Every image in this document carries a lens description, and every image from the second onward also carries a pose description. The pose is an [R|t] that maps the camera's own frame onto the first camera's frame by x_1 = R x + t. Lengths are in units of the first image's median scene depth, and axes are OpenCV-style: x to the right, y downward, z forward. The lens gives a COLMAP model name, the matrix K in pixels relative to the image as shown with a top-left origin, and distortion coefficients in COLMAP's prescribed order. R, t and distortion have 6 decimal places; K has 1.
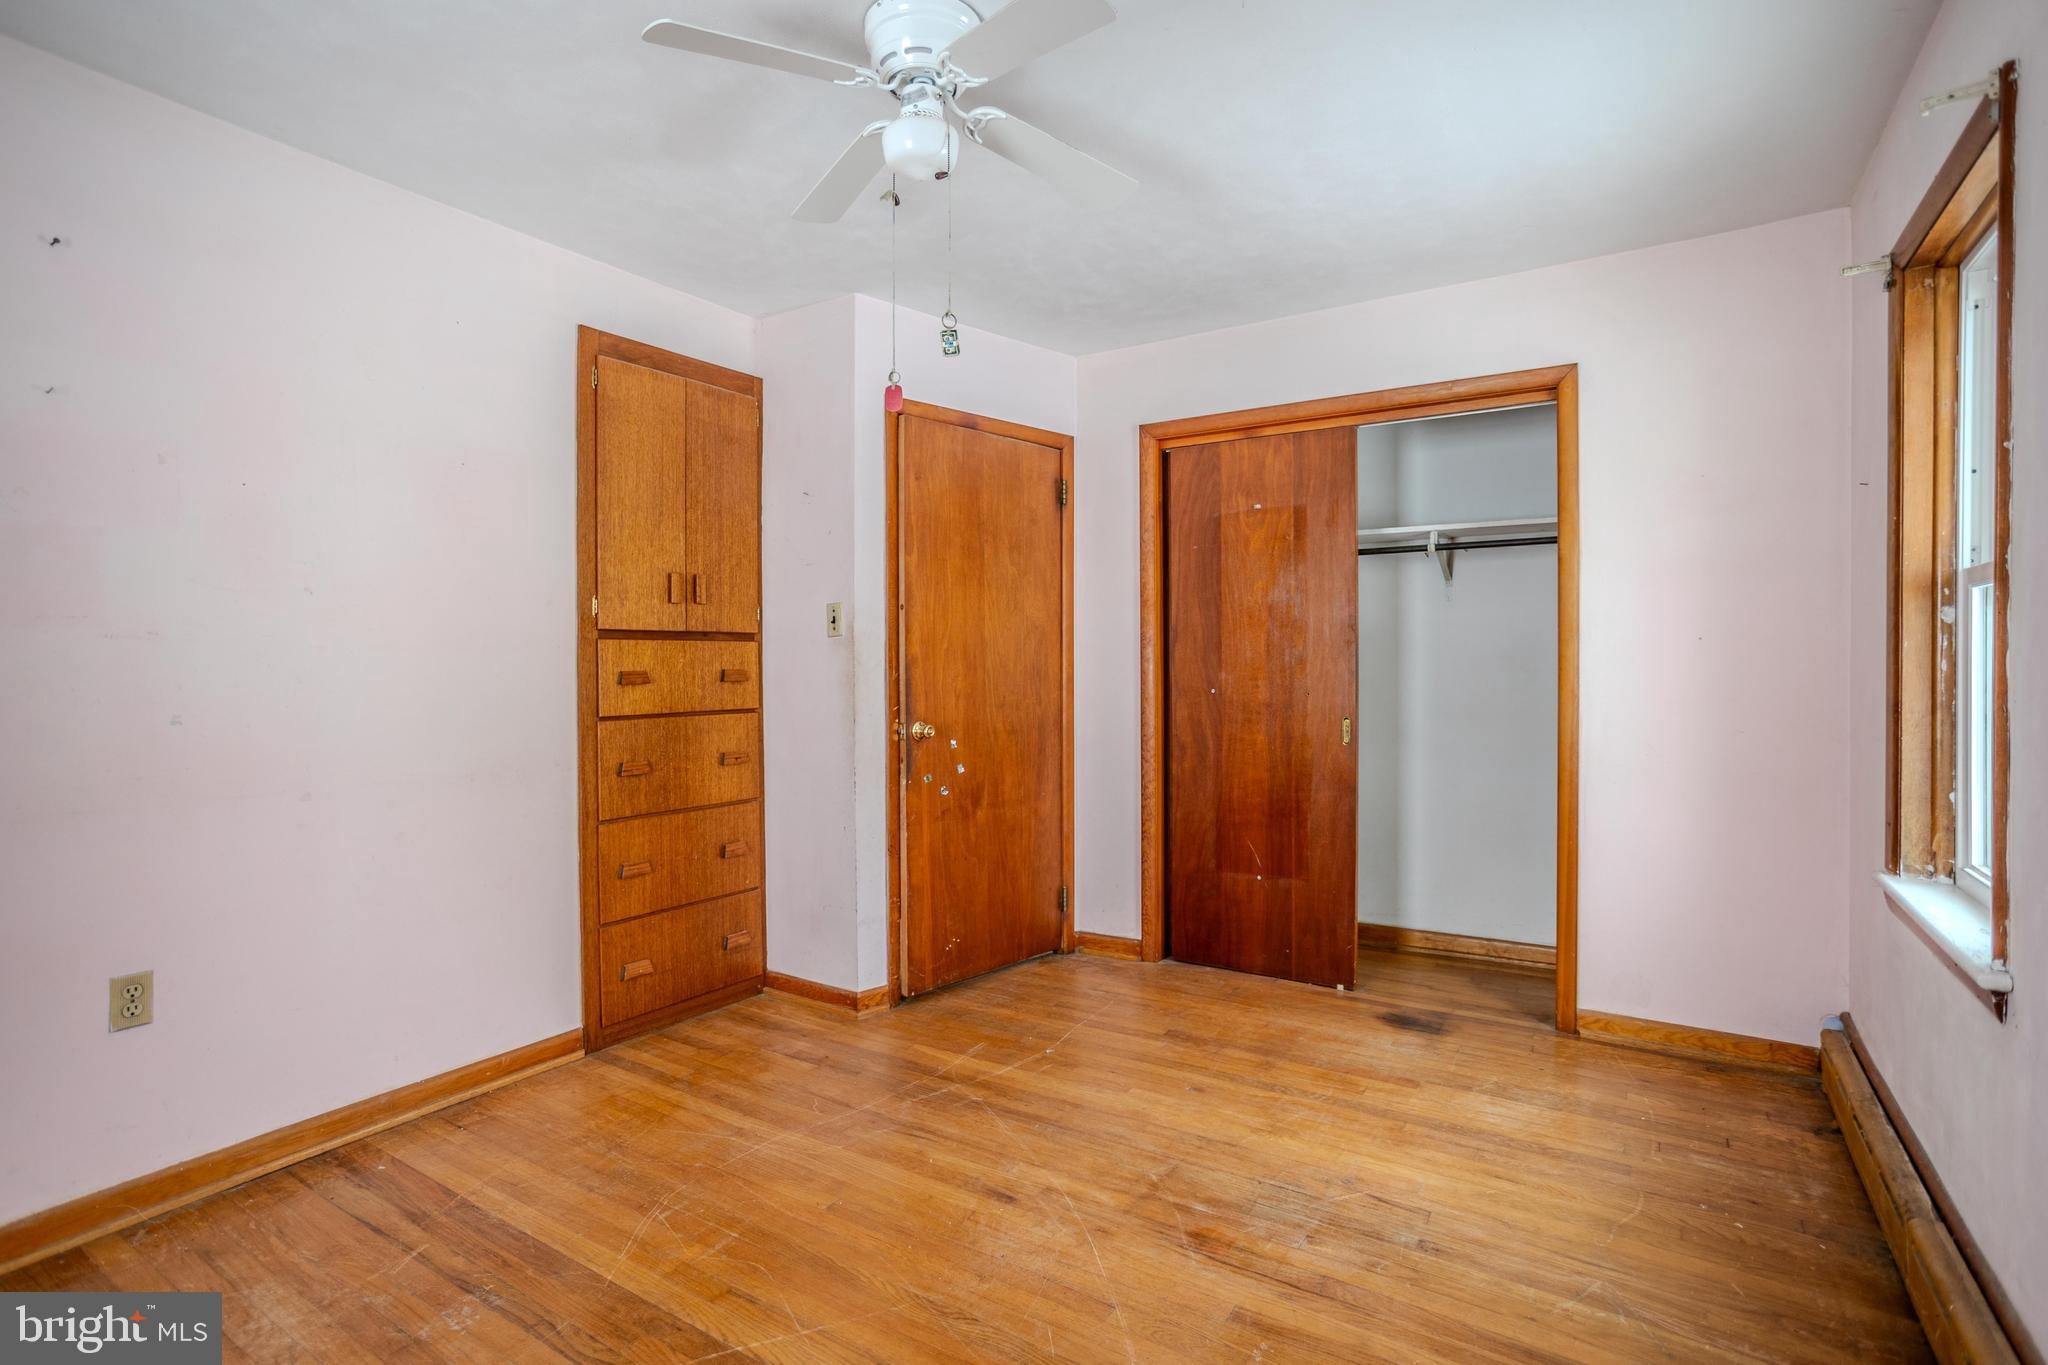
lens RADIAL K [[987.0, 0, 1023.0], [0, 987.0, 676.0], [0, 0, 1]] dist [-0.050761, 0.029290]
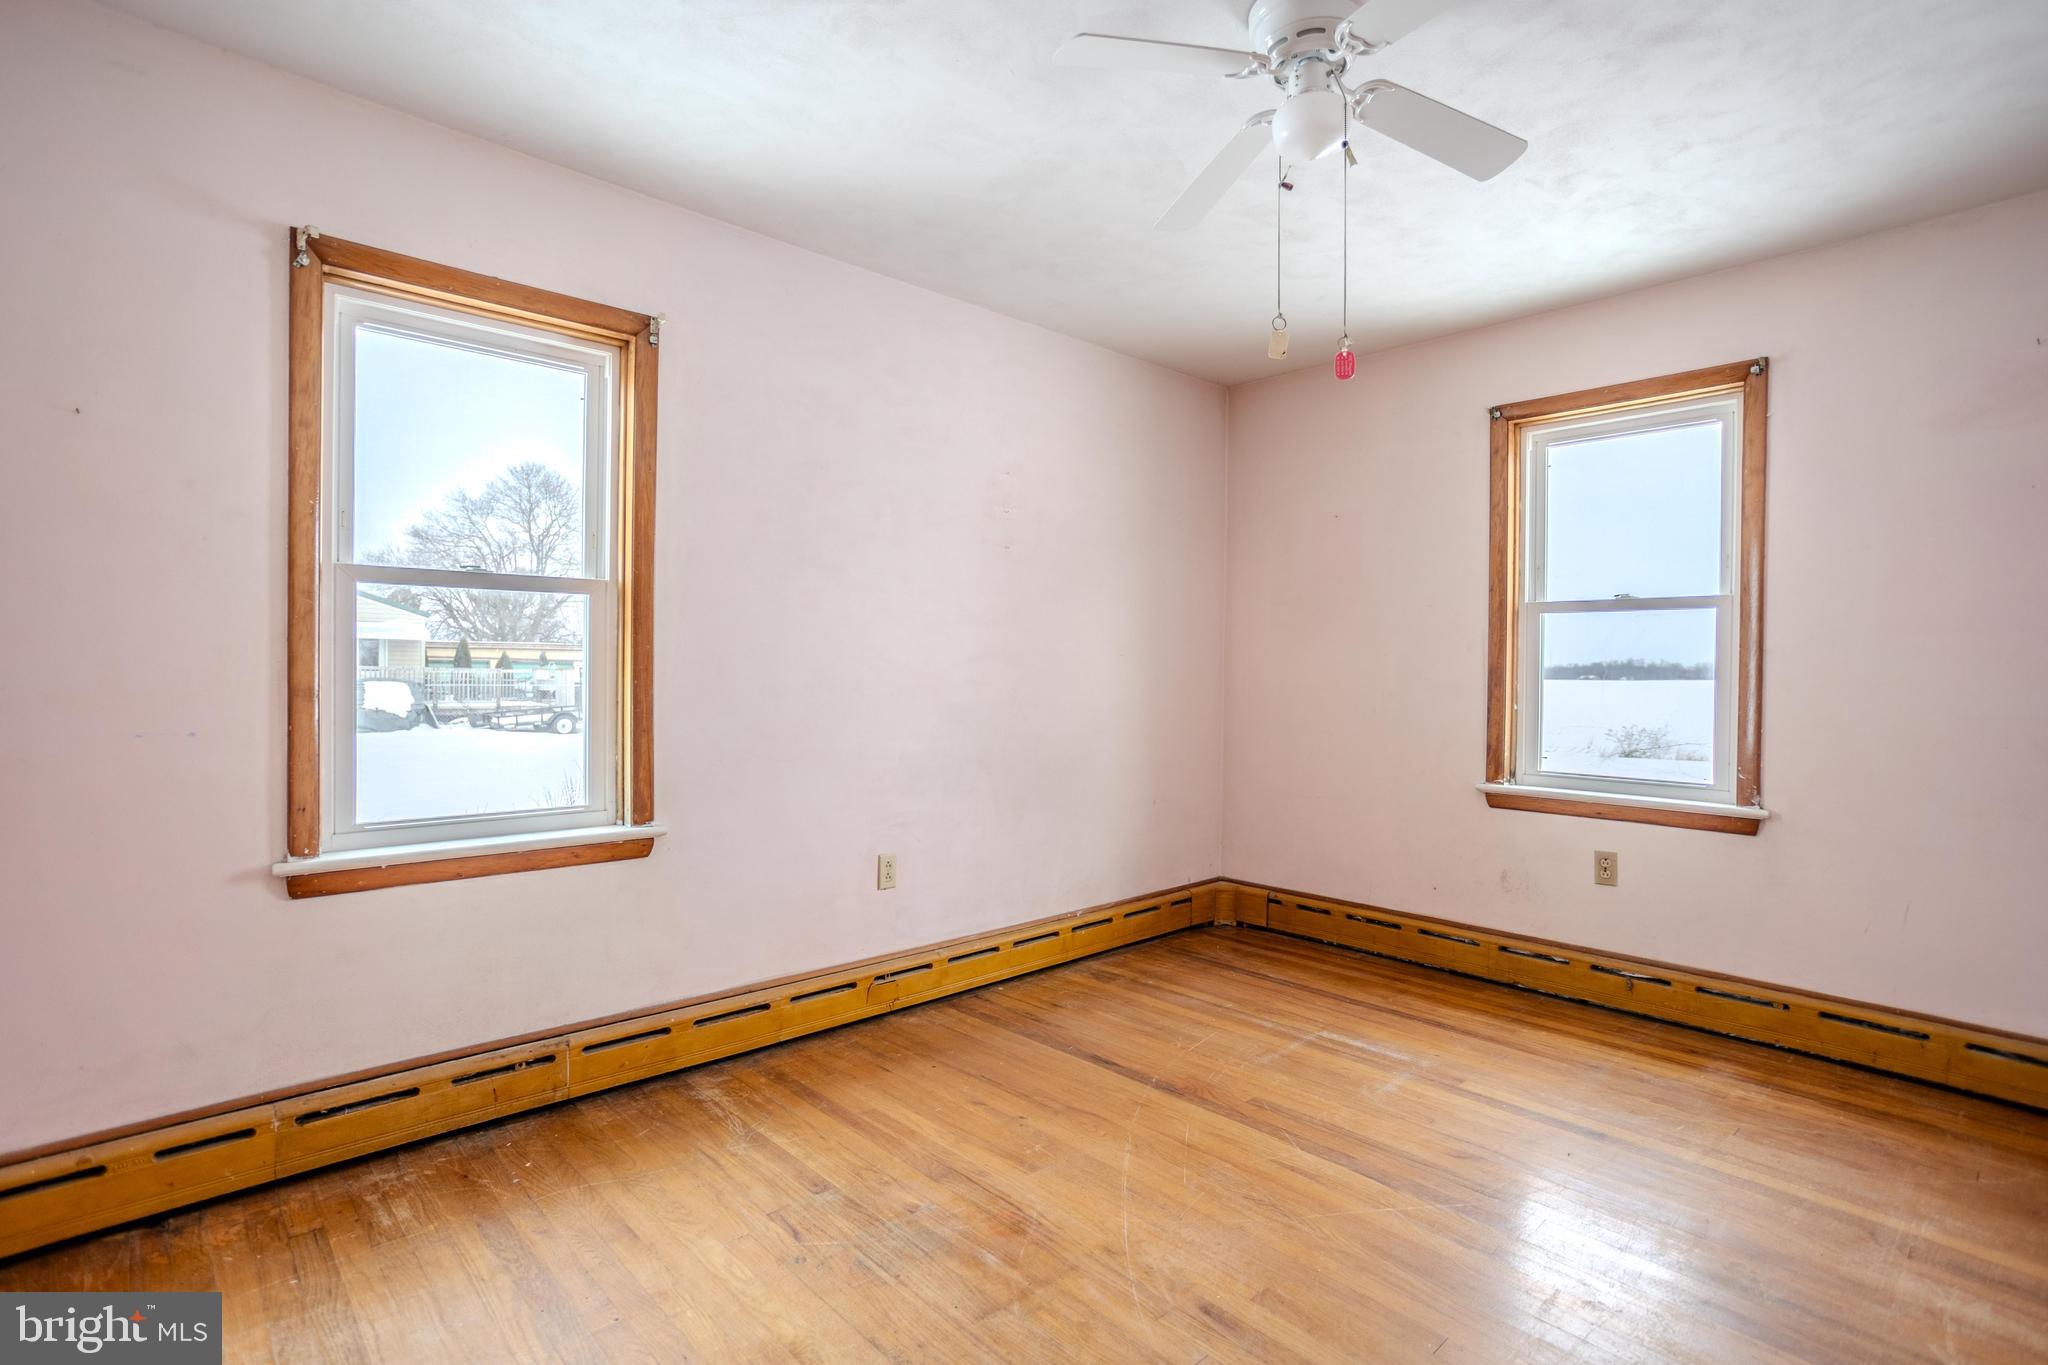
lens RADIAL K [[987.0, 0, 1023.2], [0, 987.0, 669.2], [0, 0, 1]] dist [-0.050761, 0.029290]
pose [[-0.970451, -0.002542, 0.241284, -0.059345], [-0.000905, 0.999976, 0.006895, 0.002378], [-0.241296, 0.006473, -0.970430, 1.861240]]
